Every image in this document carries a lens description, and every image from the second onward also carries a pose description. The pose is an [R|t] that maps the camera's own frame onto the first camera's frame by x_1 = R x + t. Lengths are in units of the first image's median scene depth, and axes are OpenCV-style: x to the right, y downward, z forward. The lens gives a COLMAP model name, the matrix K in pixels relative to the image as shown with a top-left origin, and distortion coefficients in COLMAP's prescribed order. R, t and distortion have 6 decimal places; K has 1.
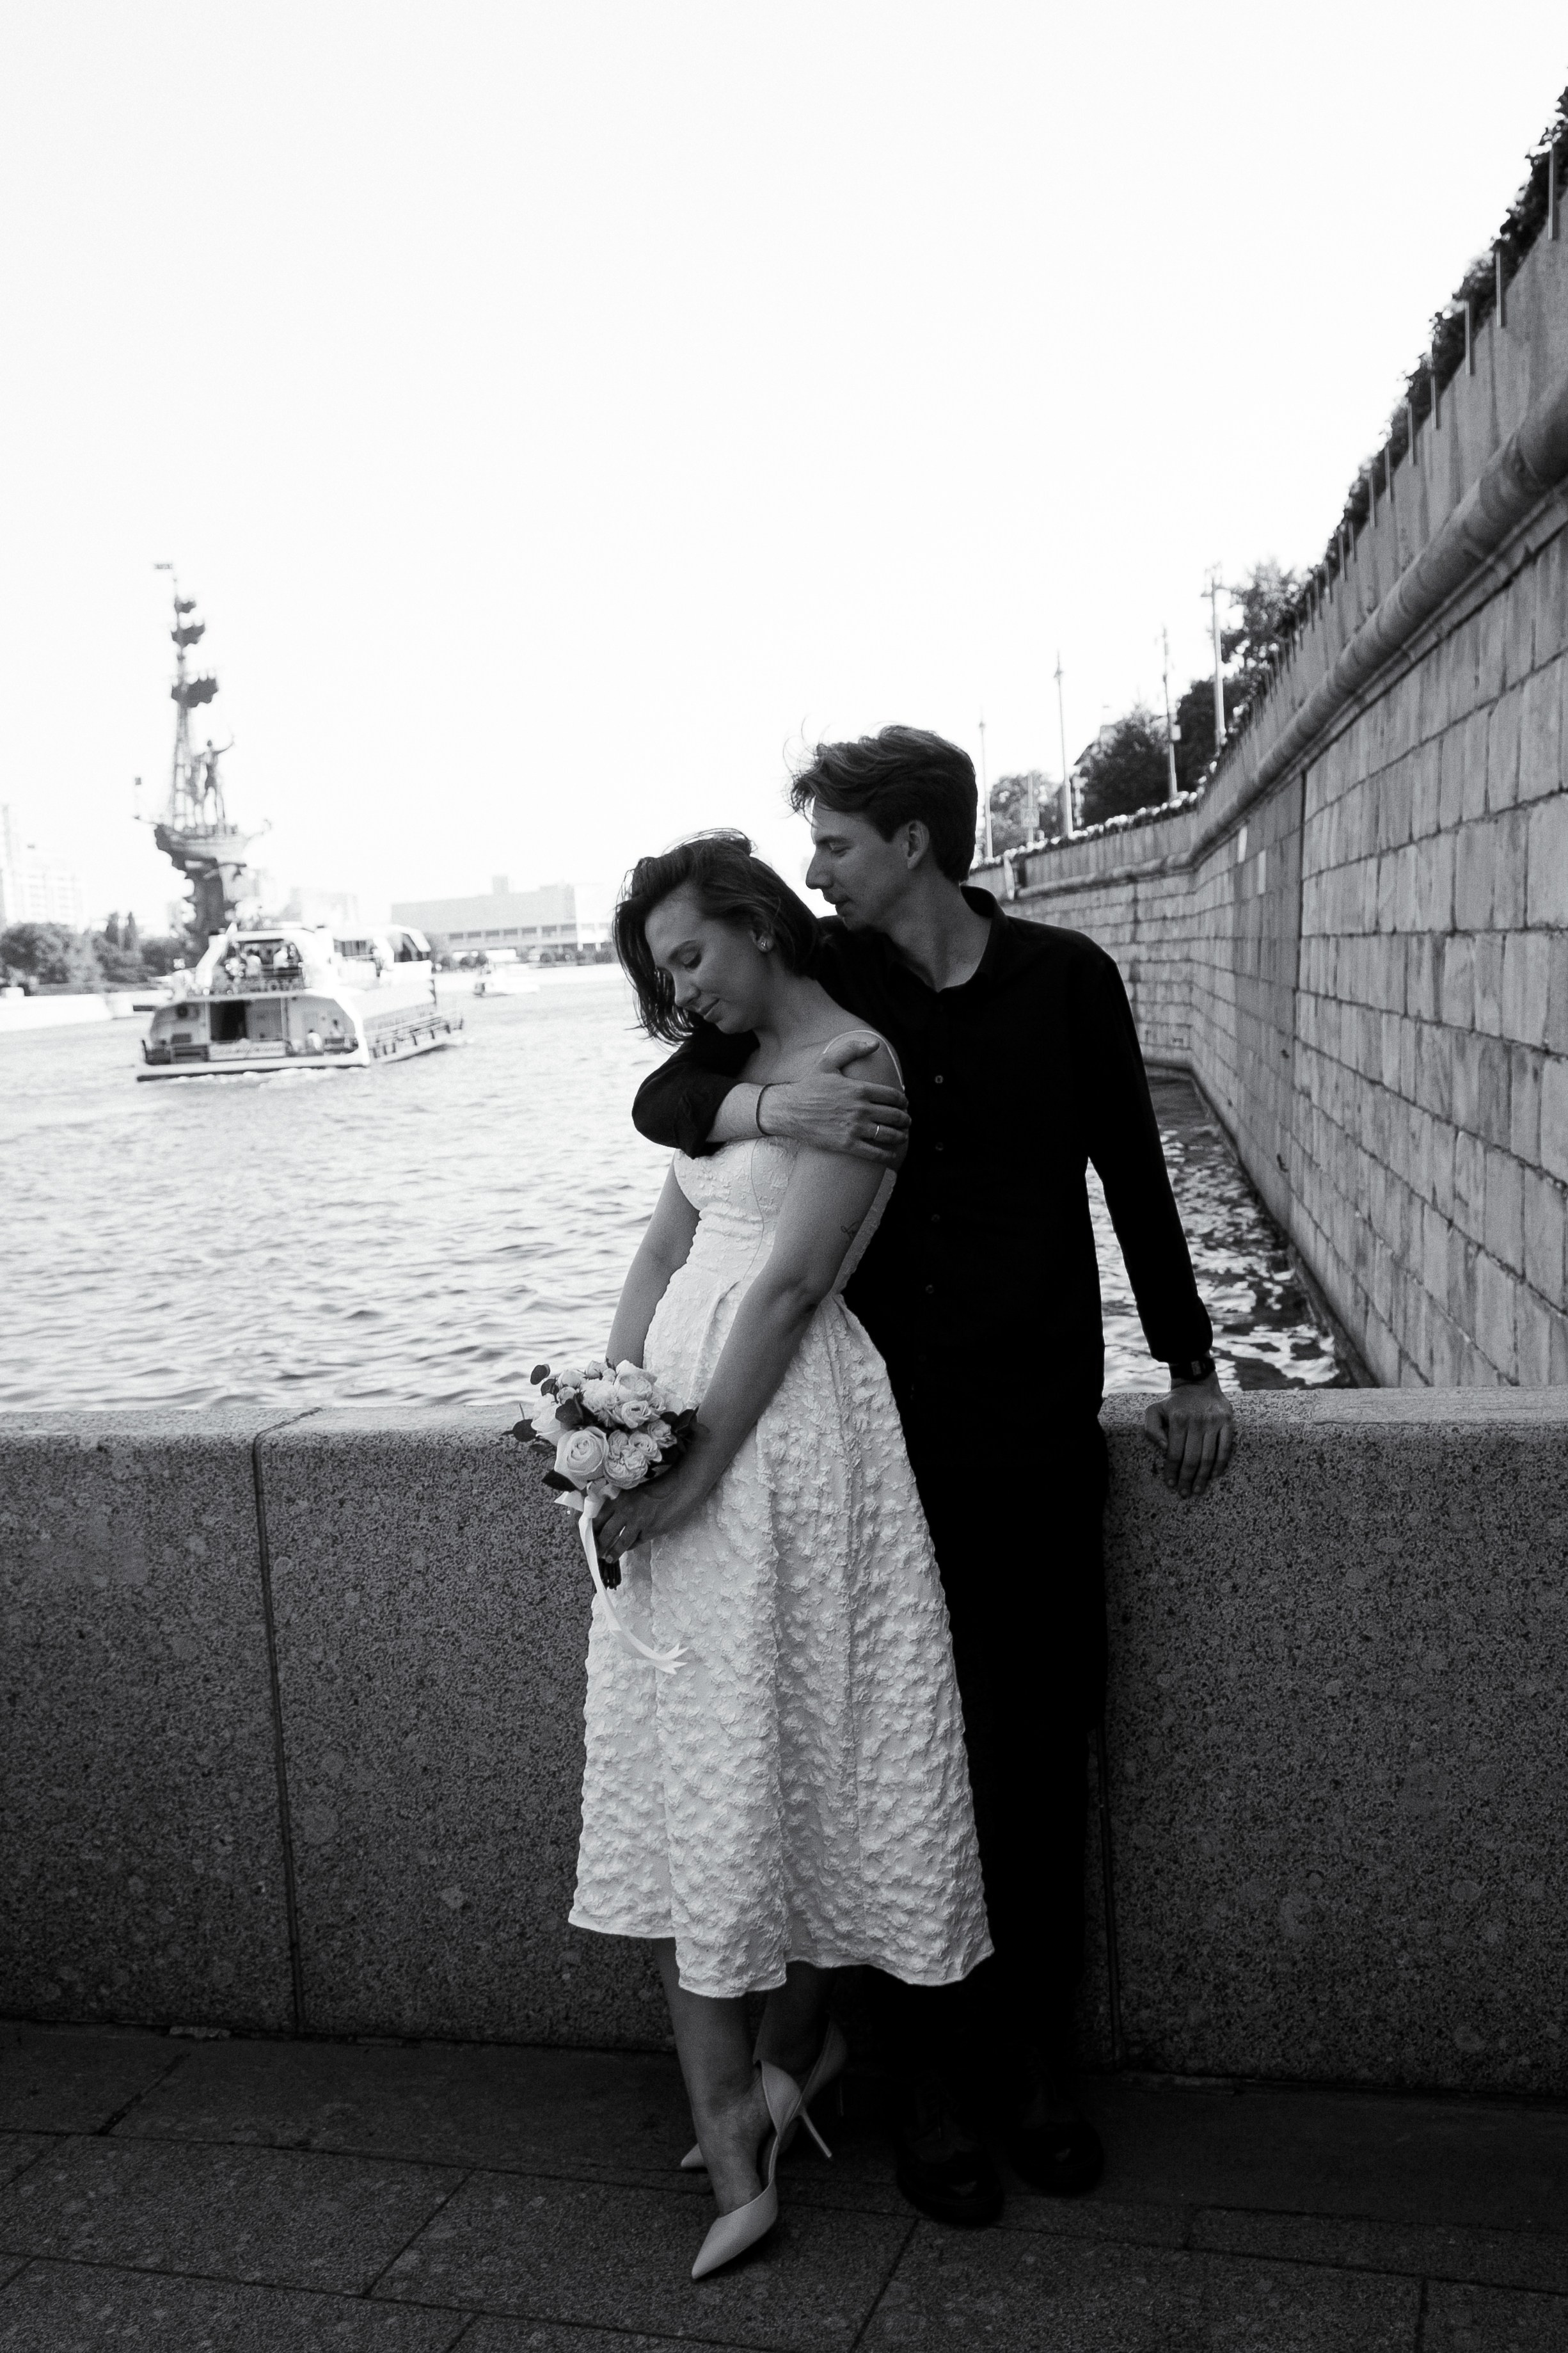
lens RADIAL K [[2323.9, 0, 803.9], [0, 2323.9, 1152.3], [0, 0, 1]] dist [-0.003508, 0.152662]
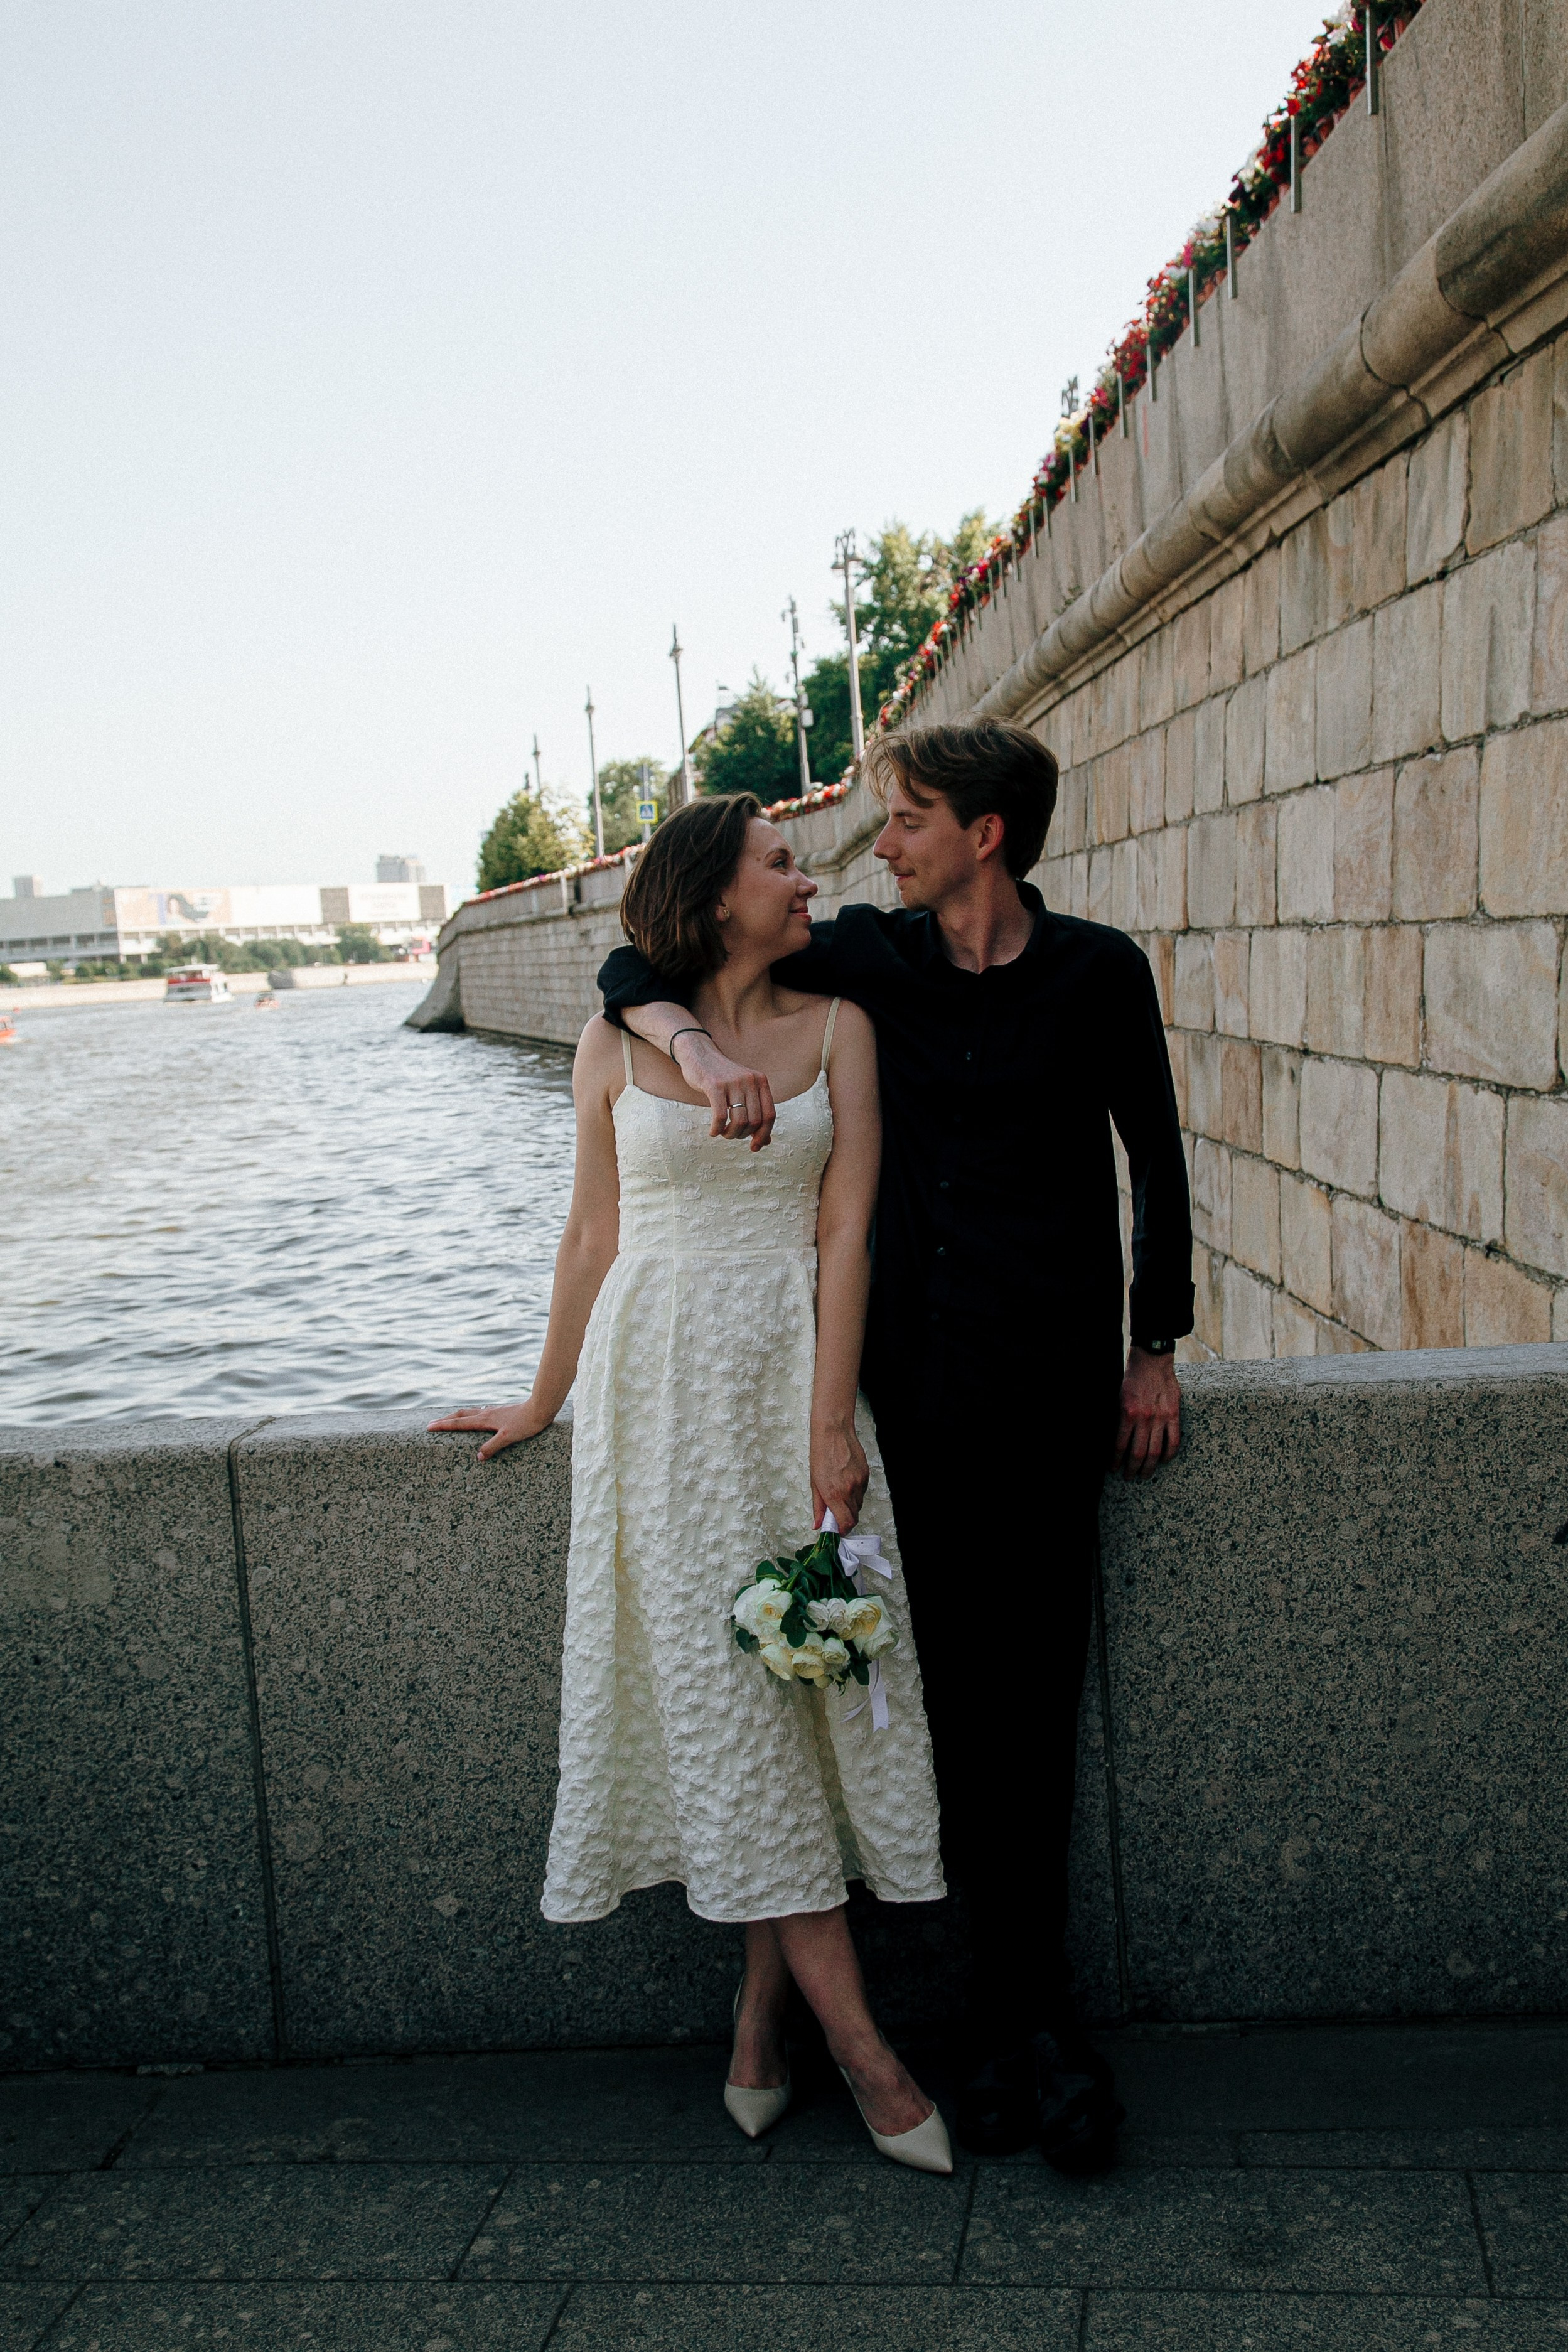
lens RADIAL K [[2599.8, 0, 784.0], [0, 2599.8, 1176.0], [0, 0, 1]] dist [0.048041, 0.228313]
pose [[0.988084, -0.021518, 0.152405, -0.168427], [0.022094, 0.999754, -0.002087, 0.017319], [-0.152323, 0.005429, 0.988316, -0.113128]]
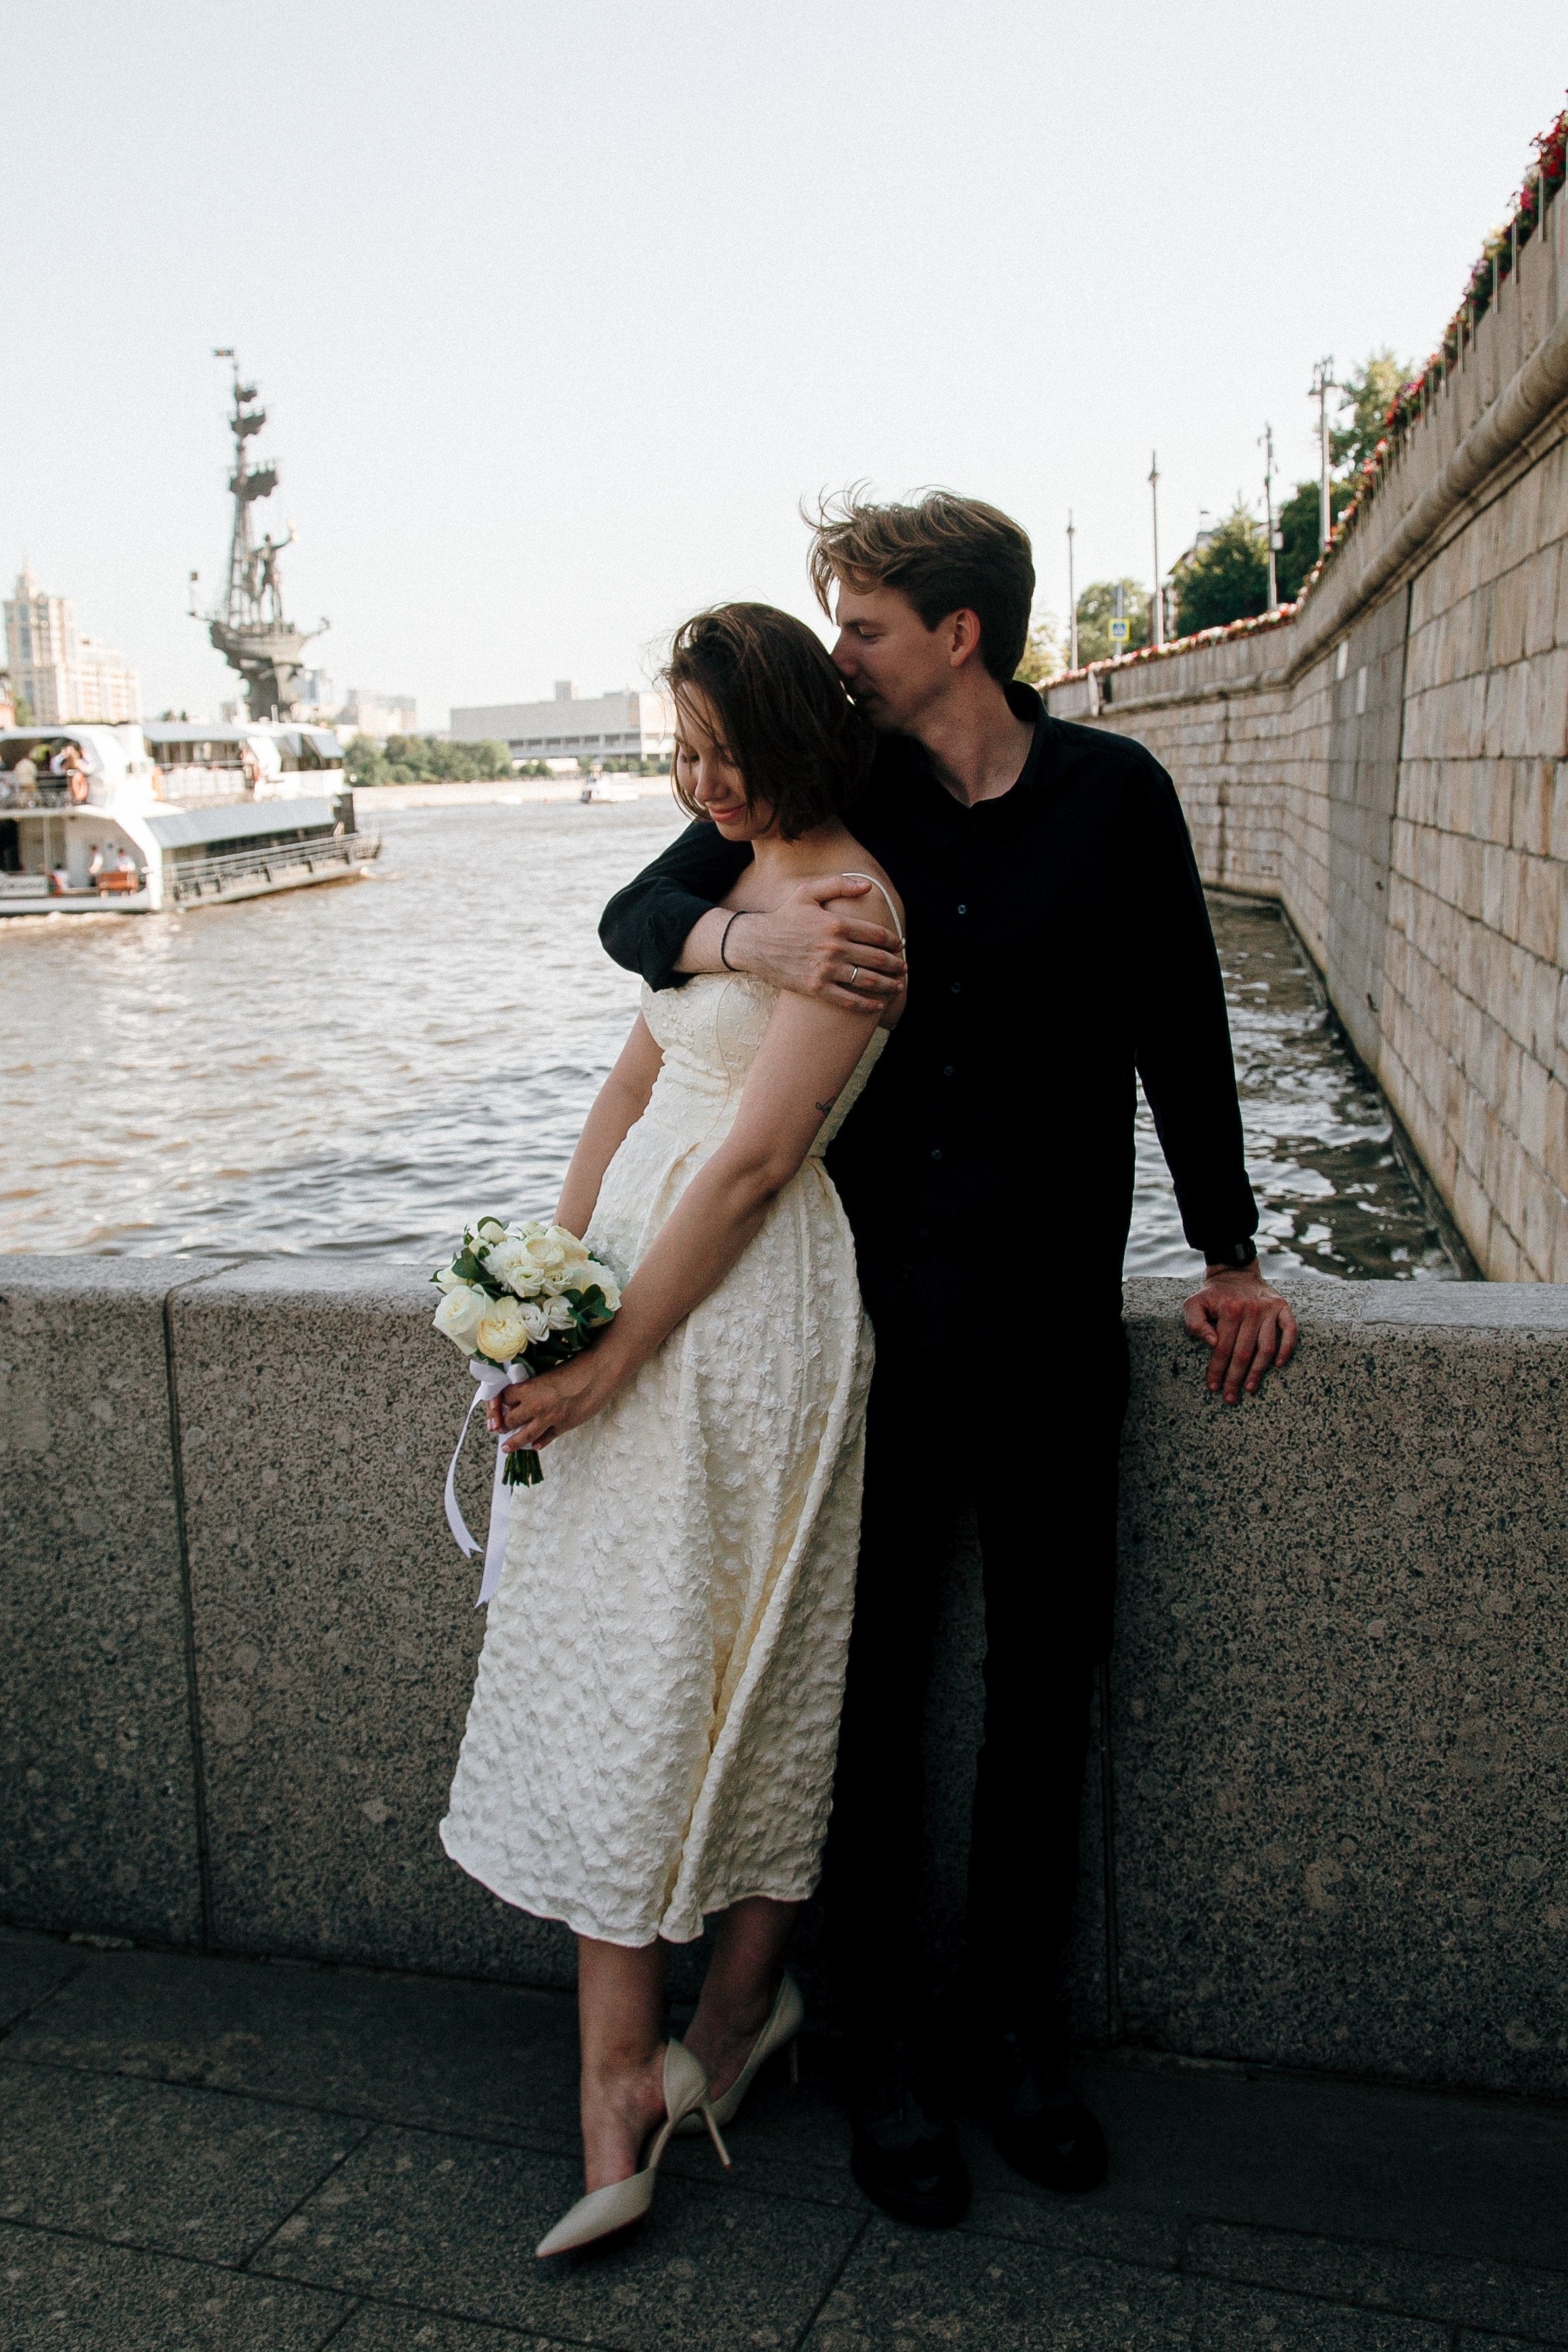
lens RADIAL K [[2415.7, 0, 727.6], [0, 2415.7, 1064.8], [0, 0, 1]] dist [-0.012831, 0.136049]
pose [[0.997896, 0.027204, -0.058857, 0.030845], [-0.024989, 0.998963, 0.038053, -0.005641], [0.059831, -0.036502, 0.997541, 0.088789]]
